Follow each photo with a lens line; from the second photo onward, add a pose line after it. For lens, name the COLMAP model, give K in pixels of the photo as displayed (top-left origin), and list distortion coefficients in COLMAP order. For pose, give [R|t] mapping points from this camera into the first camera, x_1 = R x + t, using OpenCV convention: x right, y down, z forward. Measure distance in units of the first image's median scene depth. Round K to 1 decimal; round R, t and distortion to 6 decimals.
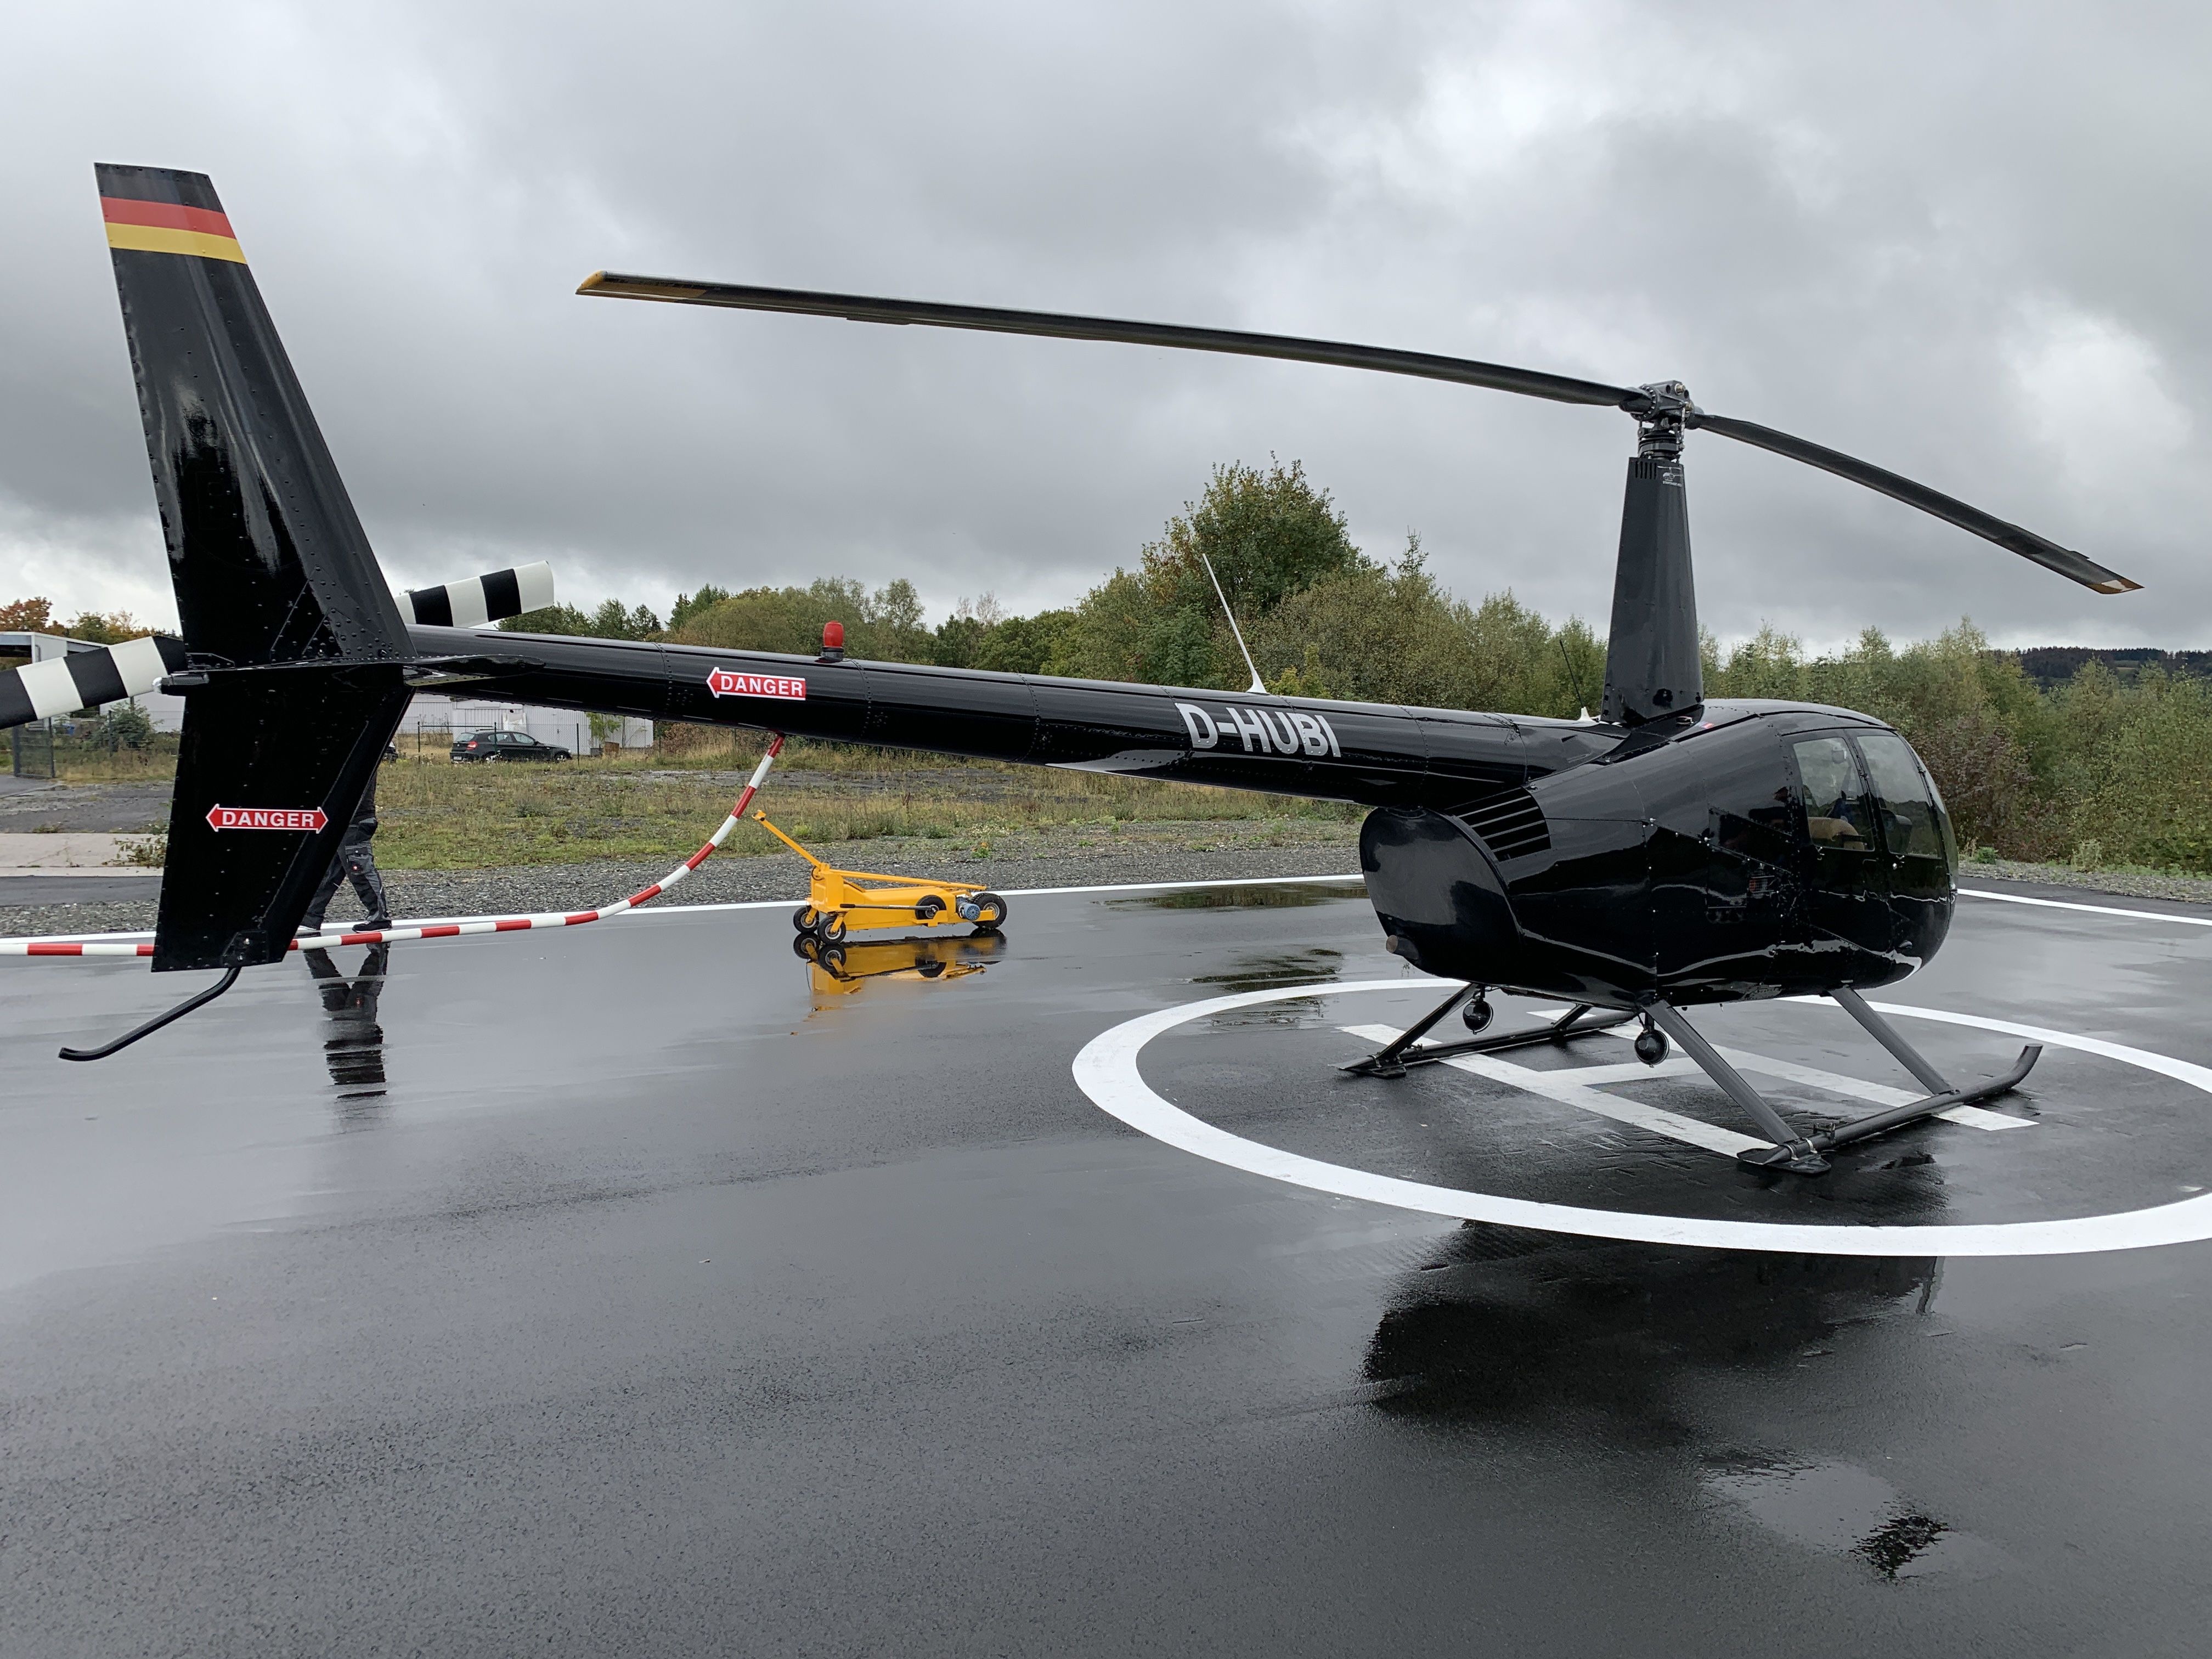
lens RADIAL K [[1645.4, 0, 1106.0], [0, 1645.4, 829.5], [0, 0, 1]] dist [0.000391, -0.000129]
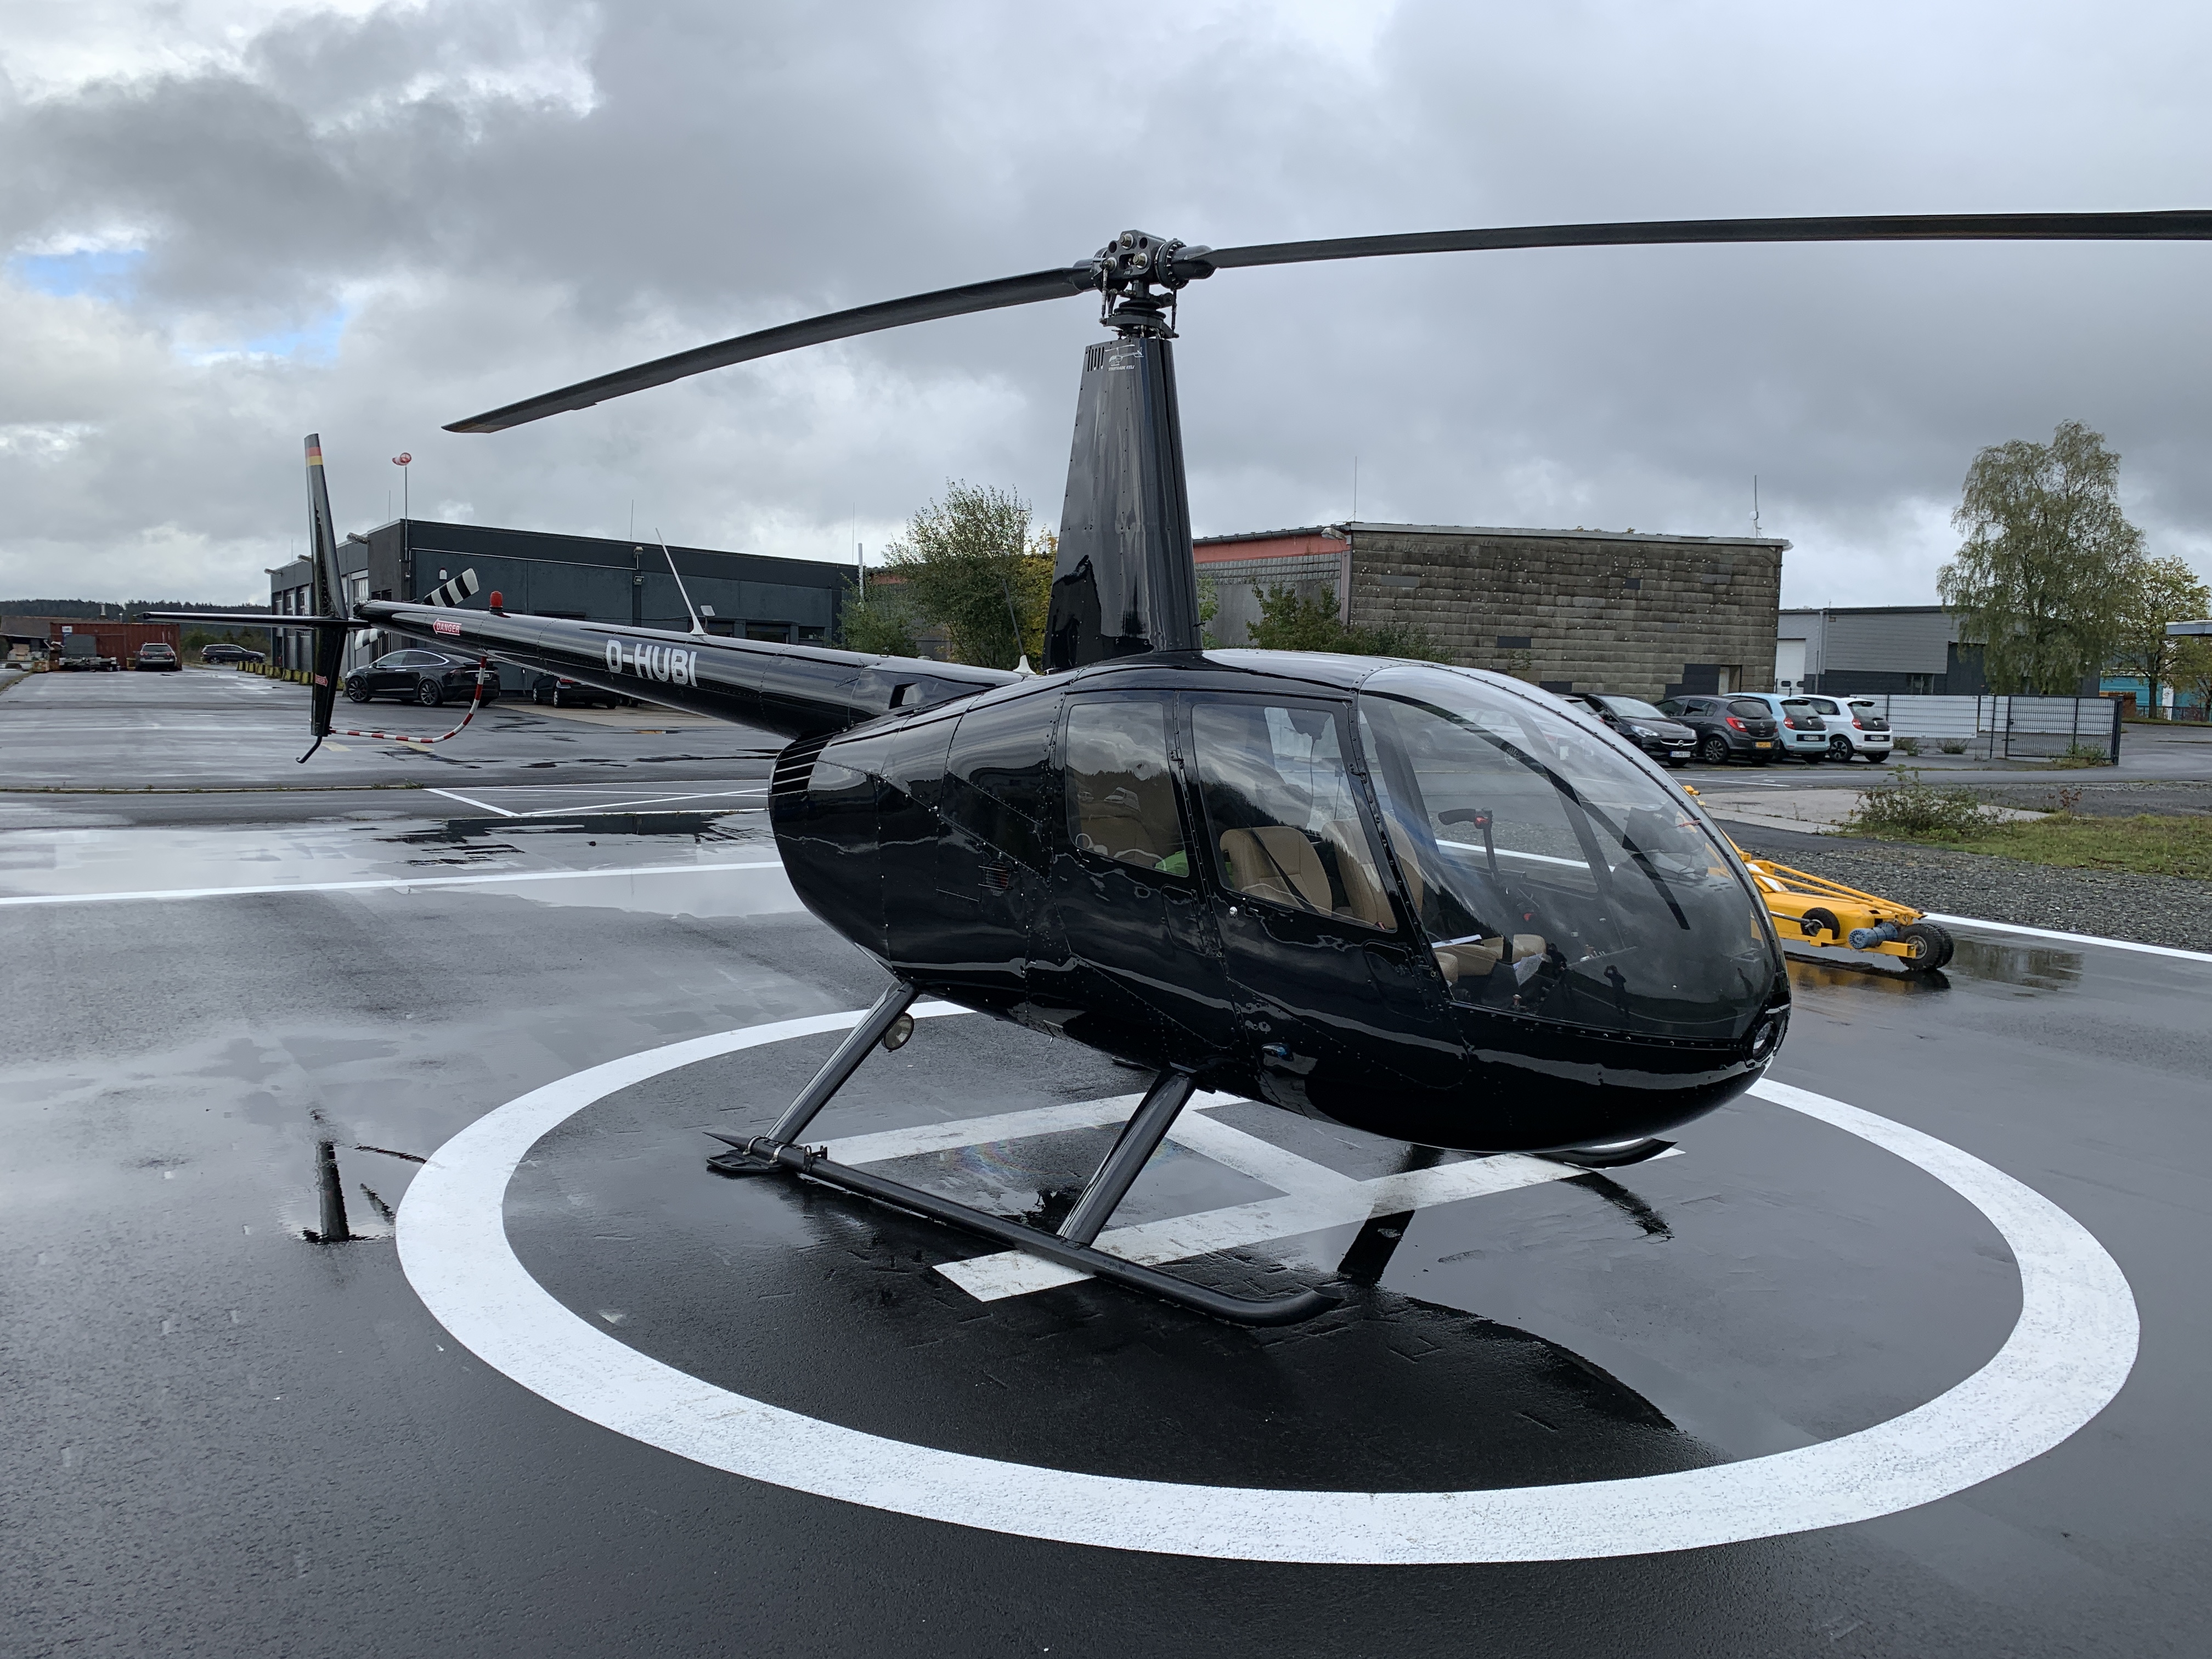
lens RADIAL K [[1645.4, 0, 1106.0], [0, 1645.4, 829.5], [0, 0, 1]] dist [0.000391, -0.000129]
pose [[0.154117, 0.115657, -0.981260, 1.415980], [-0.106675, 0.989268, 0.099846, -0.095339], [0.982277, 0.089288, 0.164800, 1.126118]]
